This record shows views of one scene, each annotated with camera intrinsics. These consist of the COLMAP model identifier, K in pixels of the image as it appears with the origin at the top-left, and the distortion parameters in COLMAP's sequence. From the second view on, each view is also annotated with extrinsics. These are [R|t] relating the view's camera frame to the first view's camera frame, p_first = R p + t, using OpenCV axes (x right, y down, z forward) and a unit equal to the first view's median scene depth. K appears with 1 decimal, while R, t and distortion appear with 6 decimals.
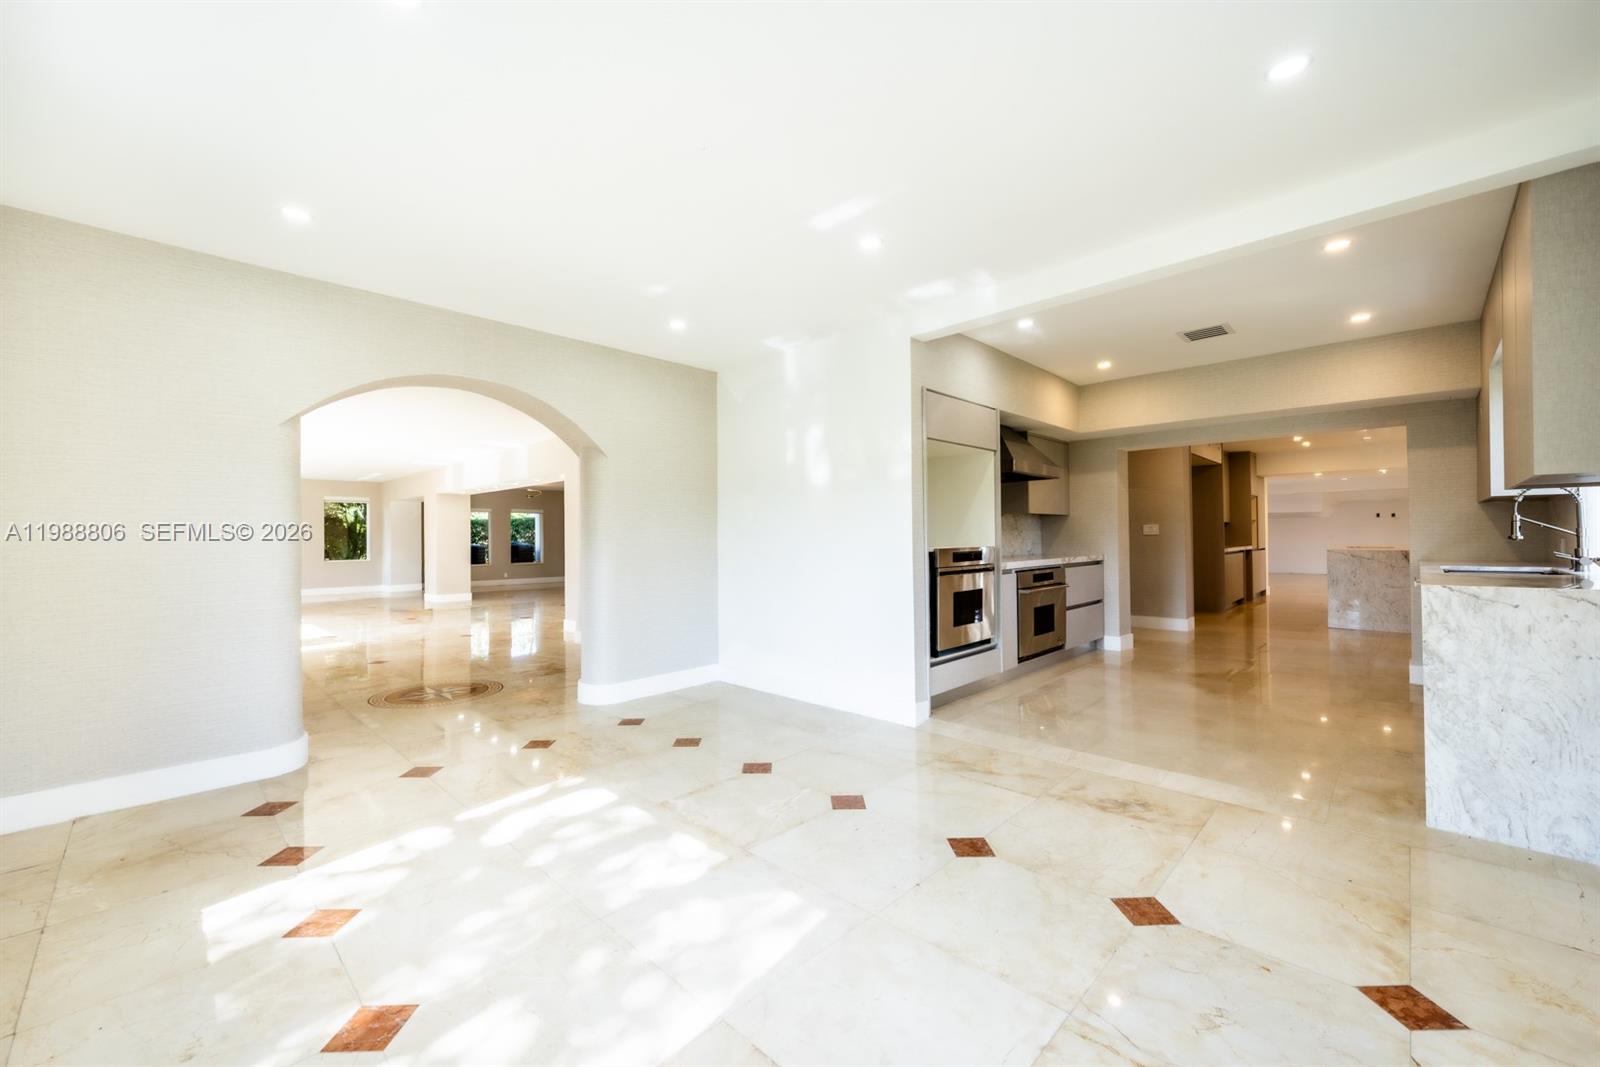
lens RADIAL K [[644.3, 0, 795.9], [0, 644.3, 529.8], [0, 0, 1]] dist [0.001783, -0.000092]
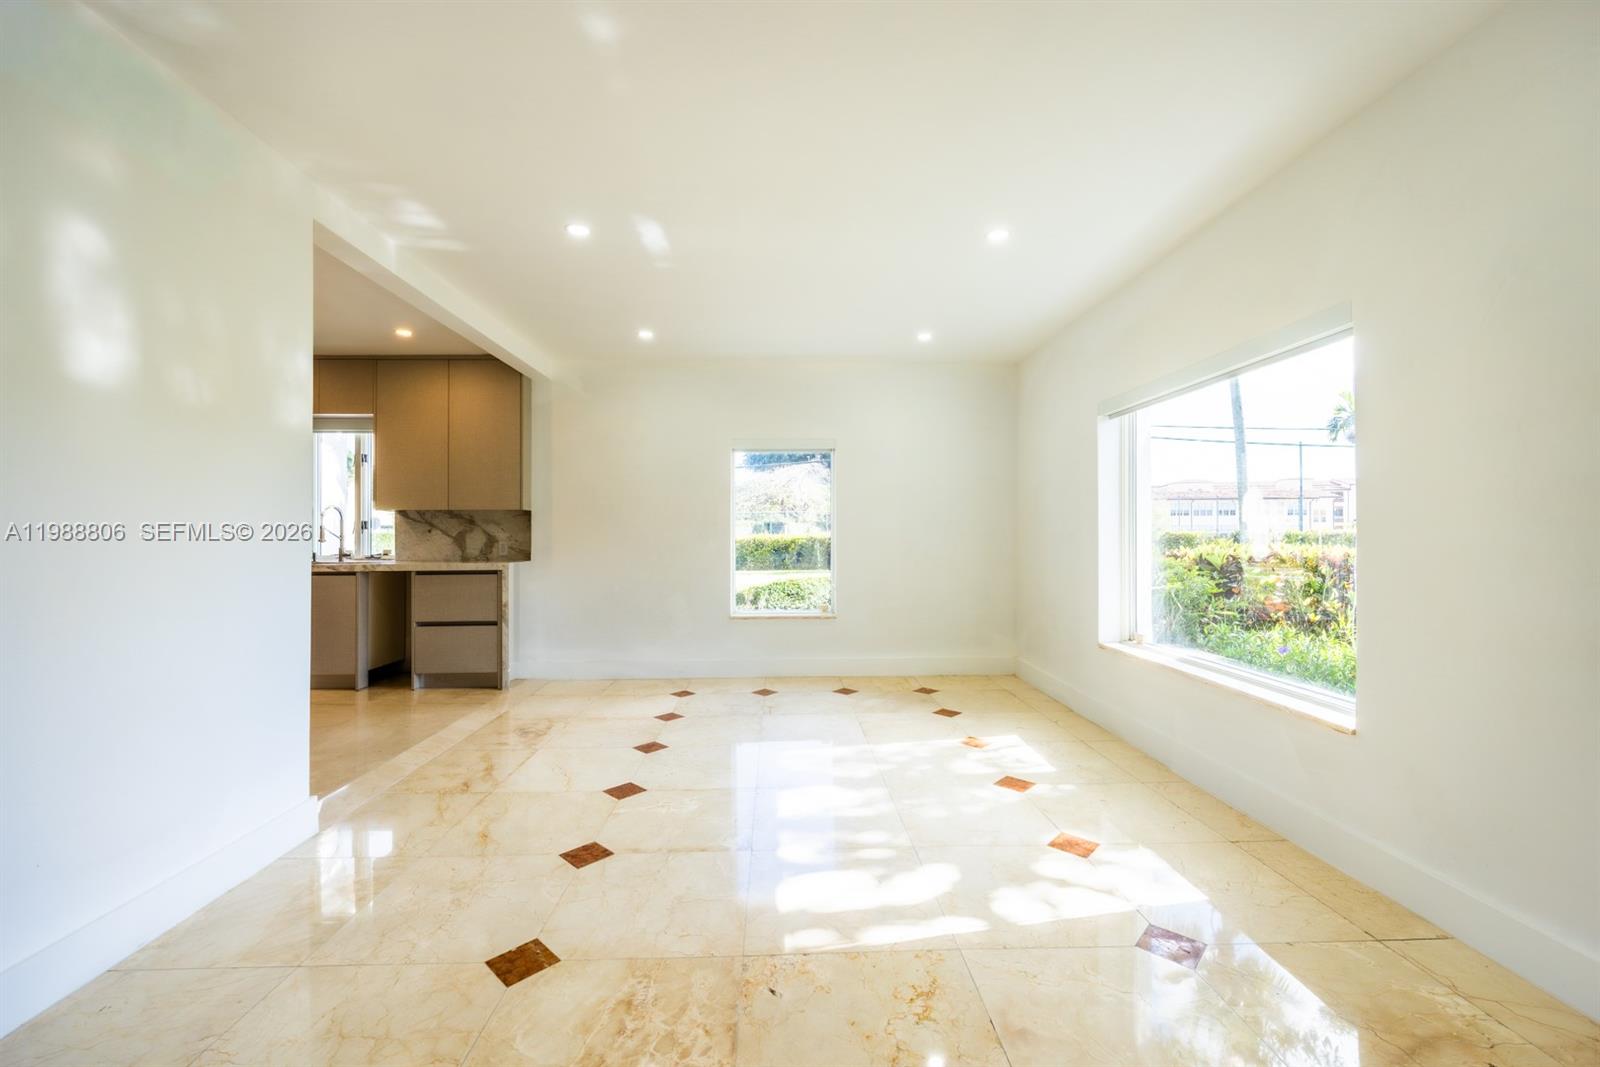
lens RADIAL K [[644.3, 0, 797.9], [0, 644.3, 530.5], [0, 0, 1]] dist [0.001783, -0.000092]
pose [[-0.717662, 0.027942, 0.695830, -0.370696], [0.005777, 0.999399, -0.034173, 0.024365], [-0.696367, -0.020505, -0.717393, 0.695895]]
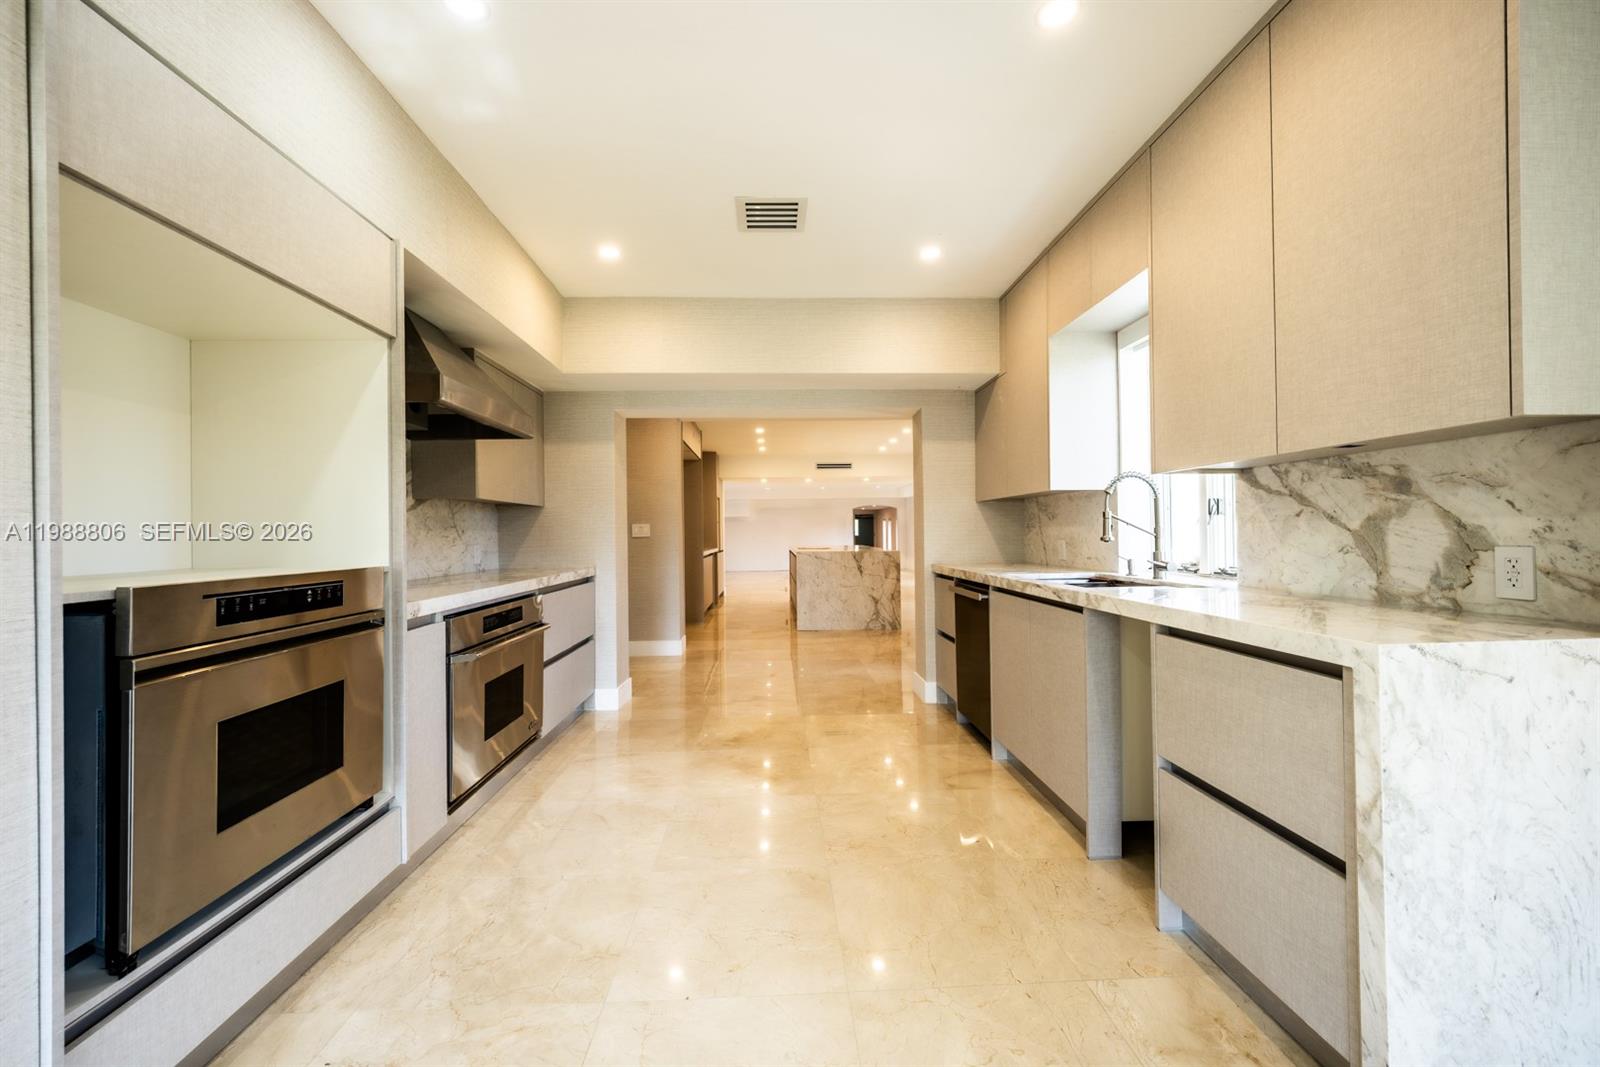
lens RADIAL K [[644.3, 0, 797.4], [0, 644.3, 531.0], [0, 0, 1]] dist [0.001783, -0.000092]
pose [[0.693157, 0.004067, 0.720775, 0.142706], [-0.002134, 0.999991, -0.003590, 0.003231], [-0.720784, 0.000950, 0.693159, 0.386858]]
